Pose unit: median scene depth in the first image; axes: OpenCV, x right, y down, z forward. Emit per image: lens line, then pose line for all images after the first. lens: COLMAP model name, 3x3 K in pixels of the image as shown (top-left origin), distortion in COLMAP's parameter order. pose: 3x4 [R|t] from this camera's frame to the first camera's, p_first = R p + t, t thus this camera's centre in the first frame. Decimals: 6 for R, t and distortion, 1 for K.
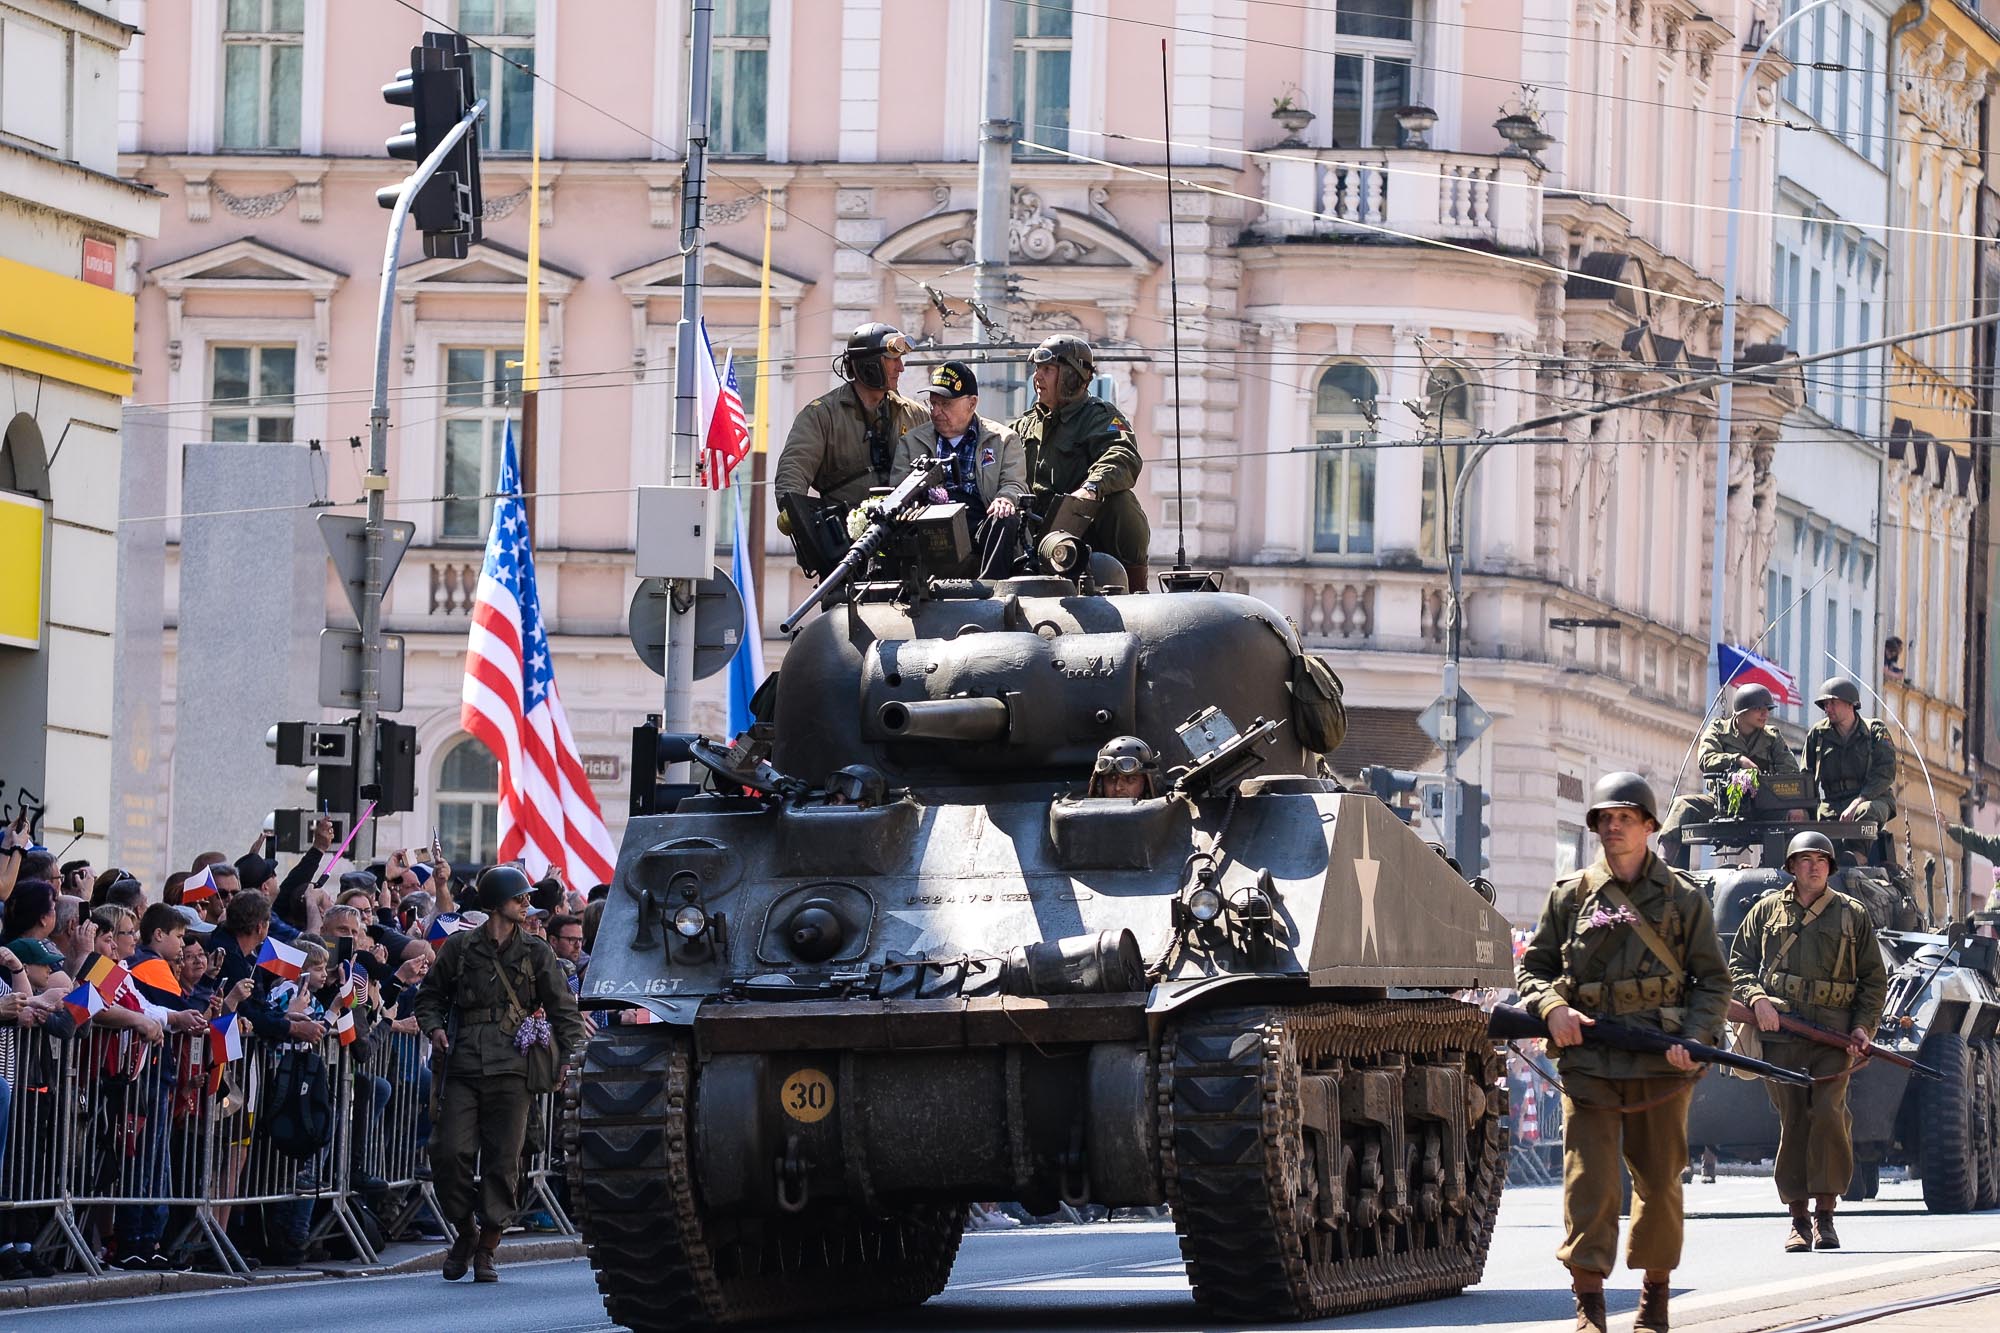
lens RADIAL K [[12995.9, 0, 1000.0], [0, 12995.9, 666.5], [0, 0, 1]] dist [-0.209685, -0.830226]
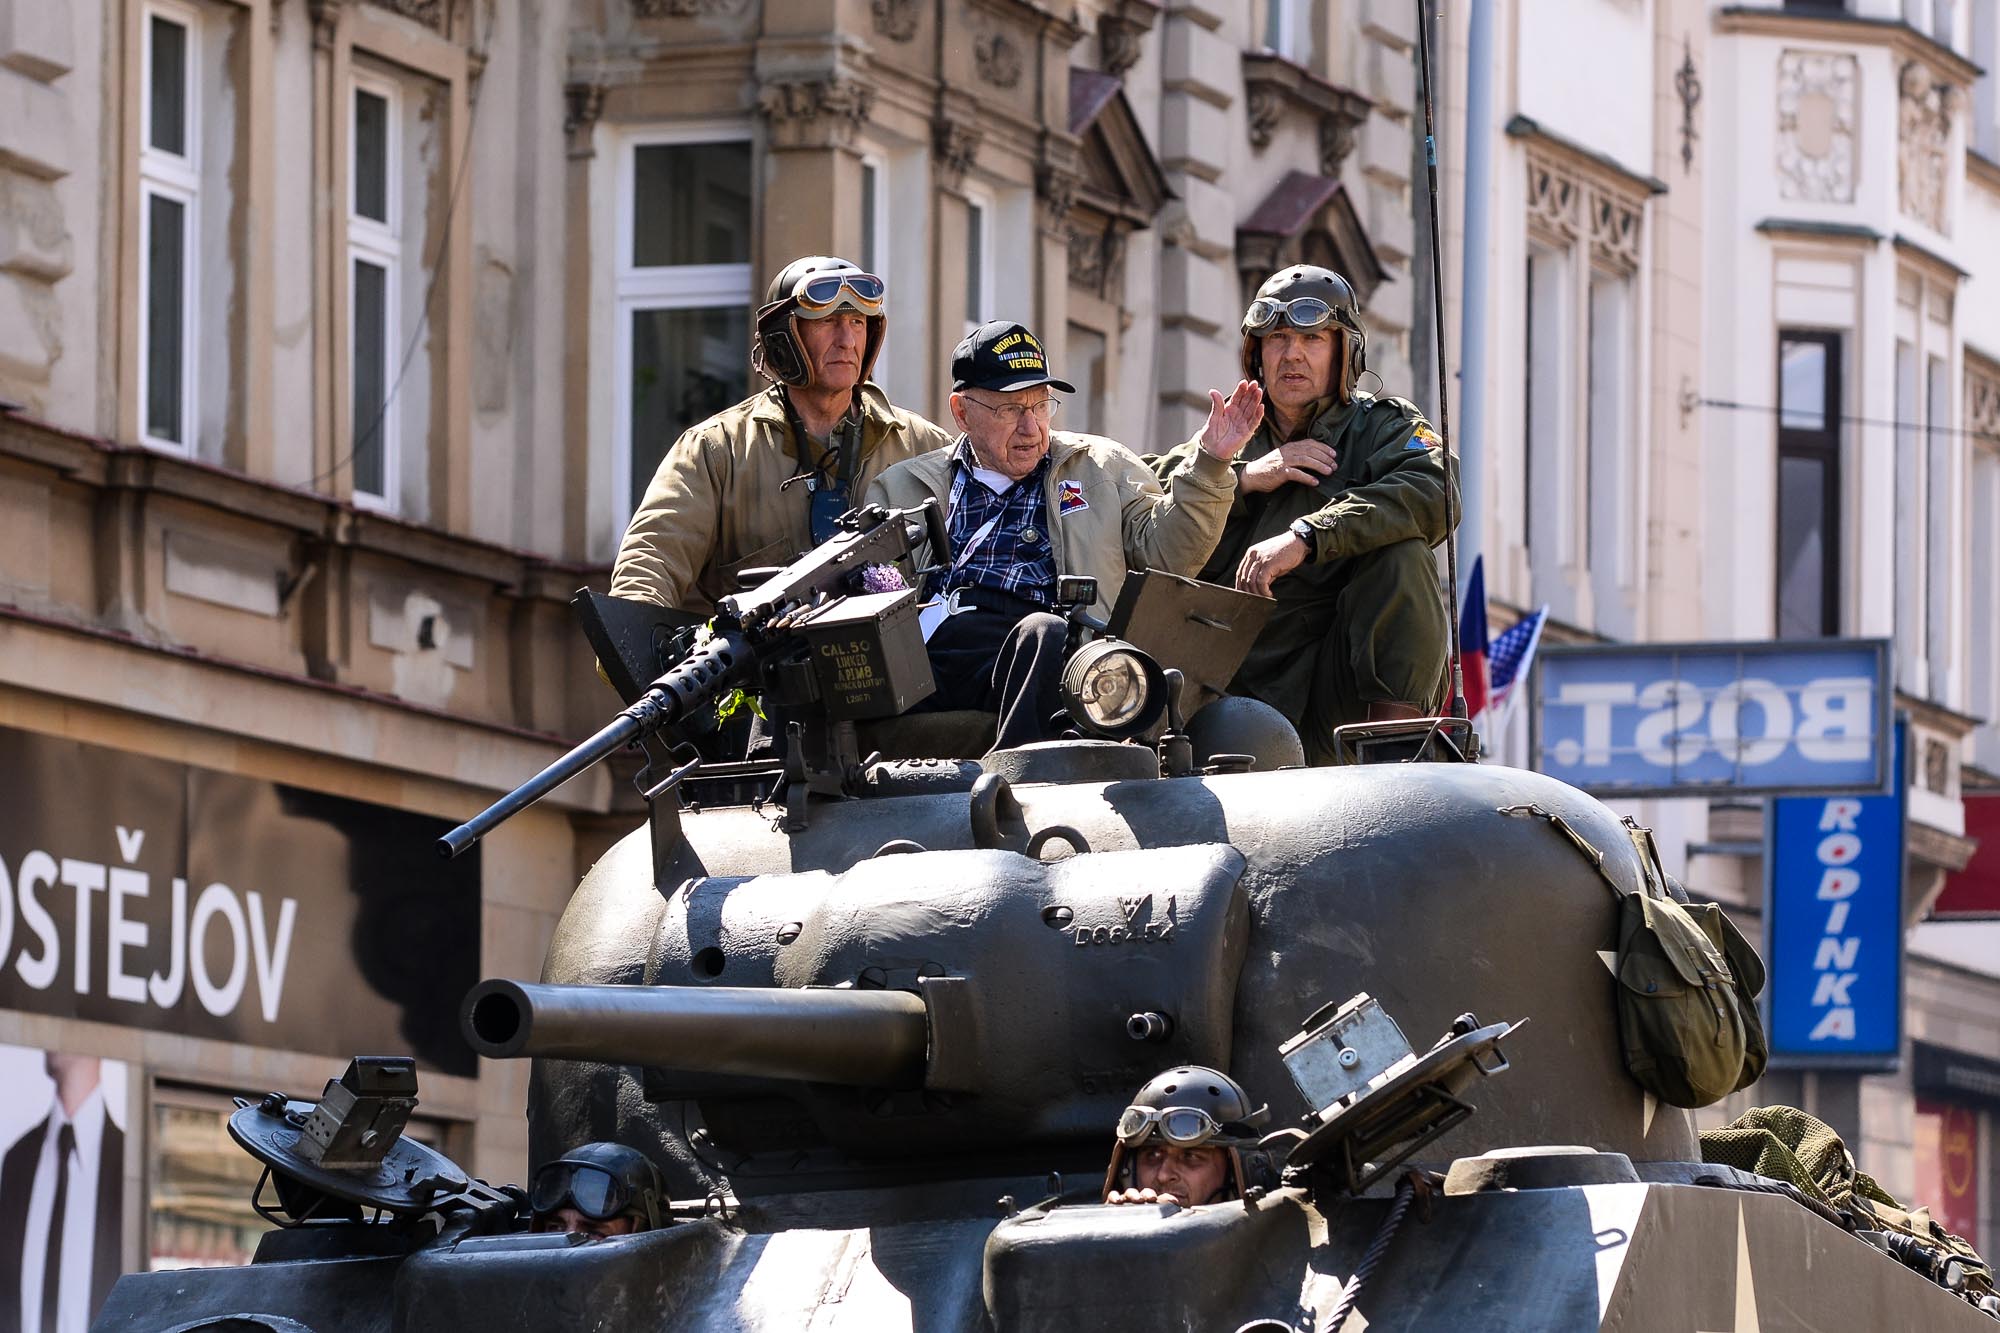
lens RADIAL K [[10017.7, 0, 1000.0], [0, 10017.7, 666.5], [0, 0, 1]] dist [-0.014857, 2.417854]
pose [[0.985887, -0.030388, -0.164631, 0.060138], [0.020026, 0.997734, -0.064236, 0.013530], [0.166210, 0.060033, 0.984261, 0.656679]]
